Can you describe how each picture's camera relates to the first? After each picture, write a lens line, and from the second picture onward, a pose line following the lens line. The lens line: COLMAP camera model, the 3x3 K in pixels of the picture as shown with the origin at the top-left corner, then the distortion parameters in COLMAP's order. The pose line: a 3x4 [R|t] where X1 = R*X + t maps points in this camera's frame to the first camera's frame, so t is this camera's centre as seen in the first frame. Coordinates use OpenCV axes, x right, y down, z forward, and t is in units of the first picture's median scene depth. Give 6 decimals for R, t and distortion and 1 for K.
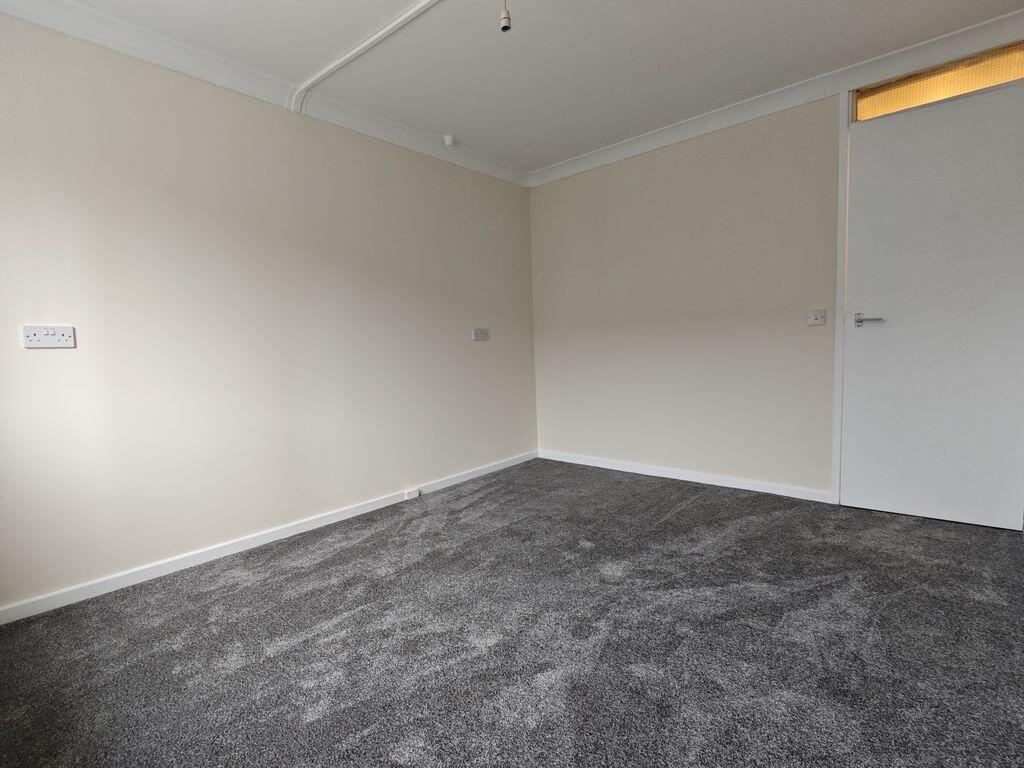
lens RADIAL K [[501.5, 0, 512.0], [0, 501.5, 384.0], [0, 0, 1]] dist [0.001583, 0.000343]
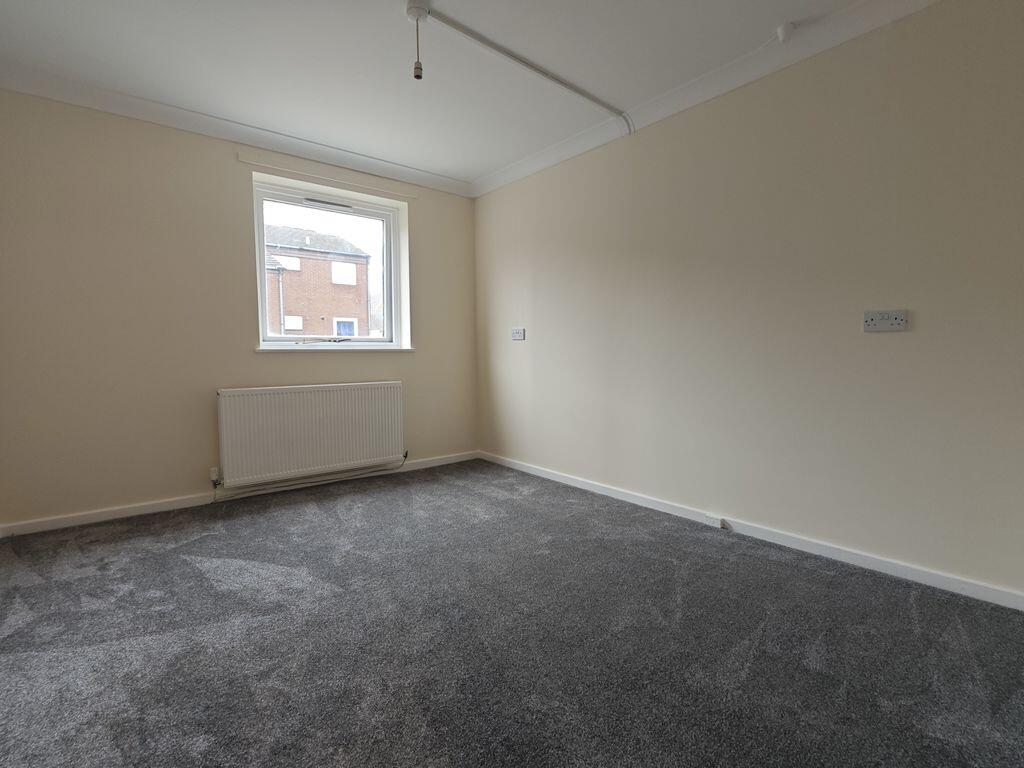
lens RADIAL K [[501.5, 0, 512.0], [0, 501.5, 384.0], [0, 0, 1]] dist [0.001583, 0.000343]
pose [[-0.171643, 0.109478, -0.979057, 0.647045], [-0.060850, 0.990730, 0.121451, -0.083859], [0.983278, 0.080422, -0.163391, 0.799325]]
